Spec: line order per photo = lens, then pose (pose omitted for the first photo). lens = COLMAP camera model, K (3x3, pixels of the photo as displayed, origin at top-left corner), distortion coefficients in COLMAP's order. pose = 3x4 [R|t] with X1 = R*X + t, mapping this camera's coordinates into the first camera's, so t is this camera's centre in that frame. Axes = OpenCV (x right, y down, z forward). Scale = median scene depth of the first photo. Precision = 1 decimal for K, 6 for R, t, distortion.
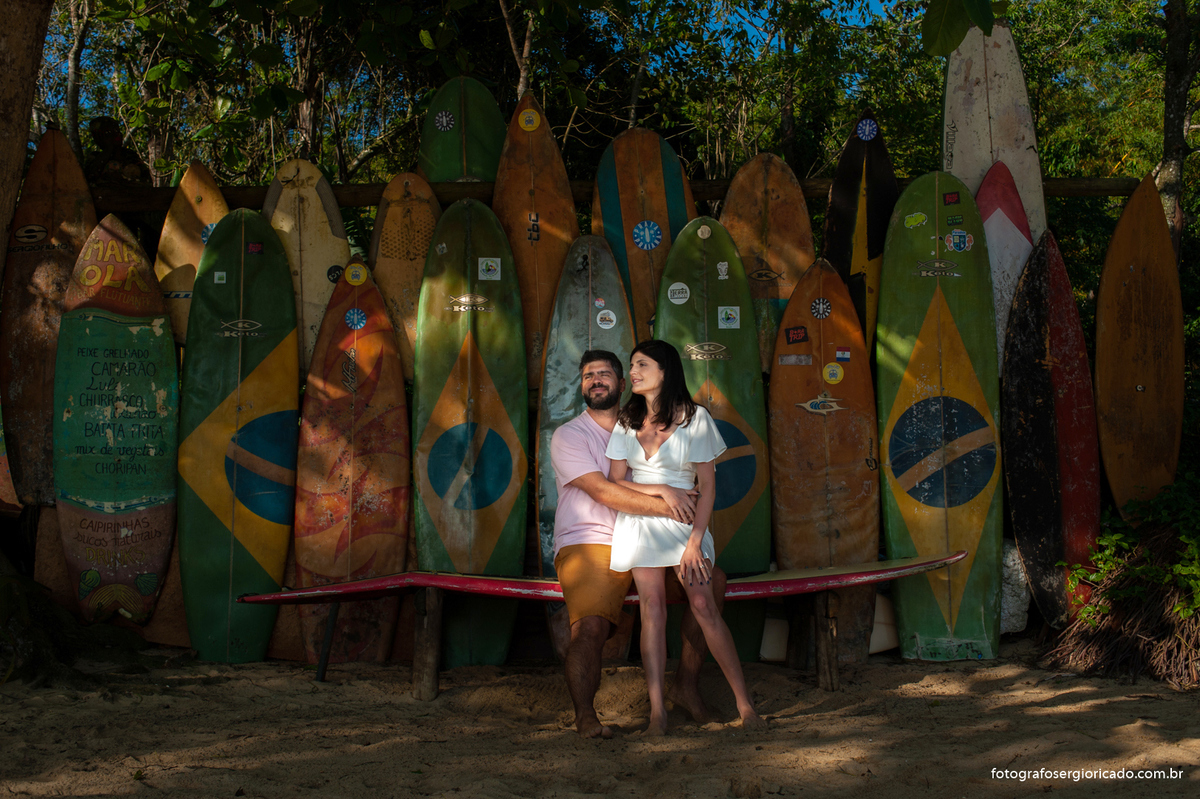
lens RADIAL K [[1266.2, 0, 605.7], [0, 1266.2, 404.7], [0, 0, 1]] dist [-0.004358, 0.000000]
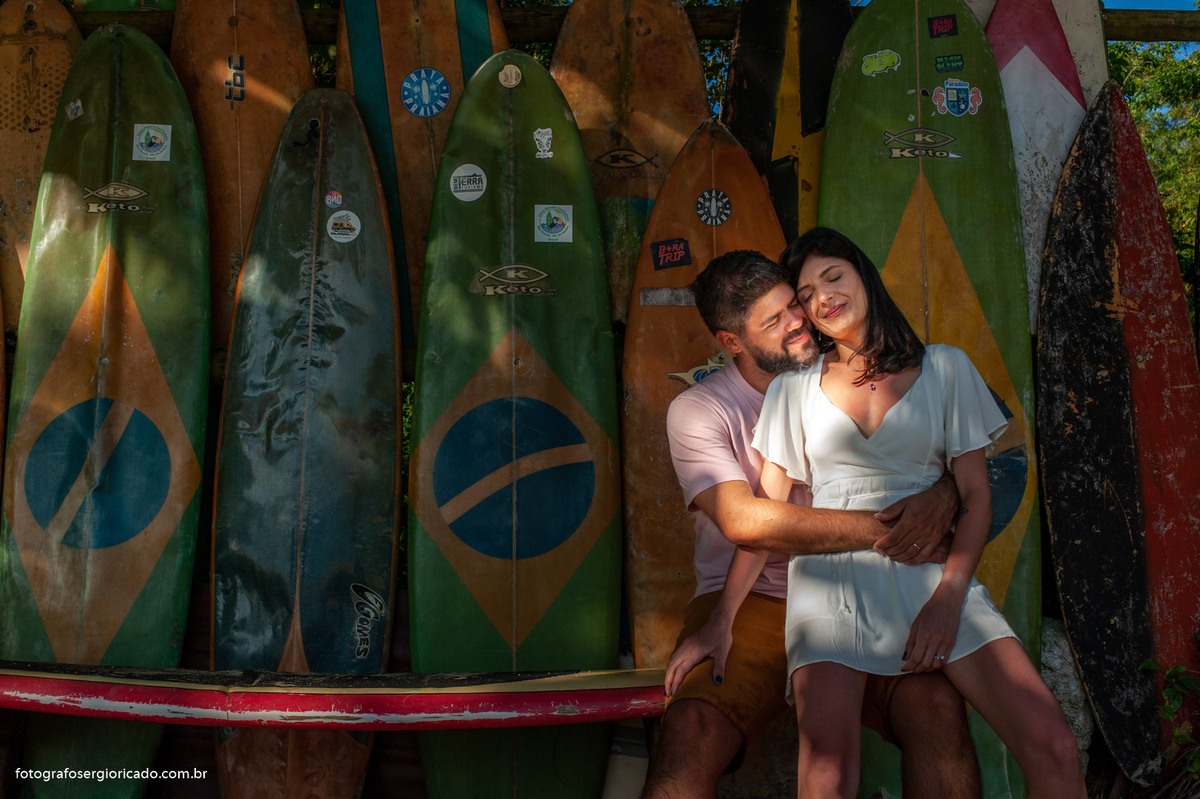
lens RADIAL K [[1266.2, 0, 592.6], [0, 1266.2, 394.3], [0, 0, 1]] dist [-0.004358, 0.000000]
pose [[0.998690, 0.007739, -0.050583, 0.143042], [-0.011528, 0.997113, -0.075046, 0.051524], [0.049856, 0.075531, 0.995896, 0.424864]]
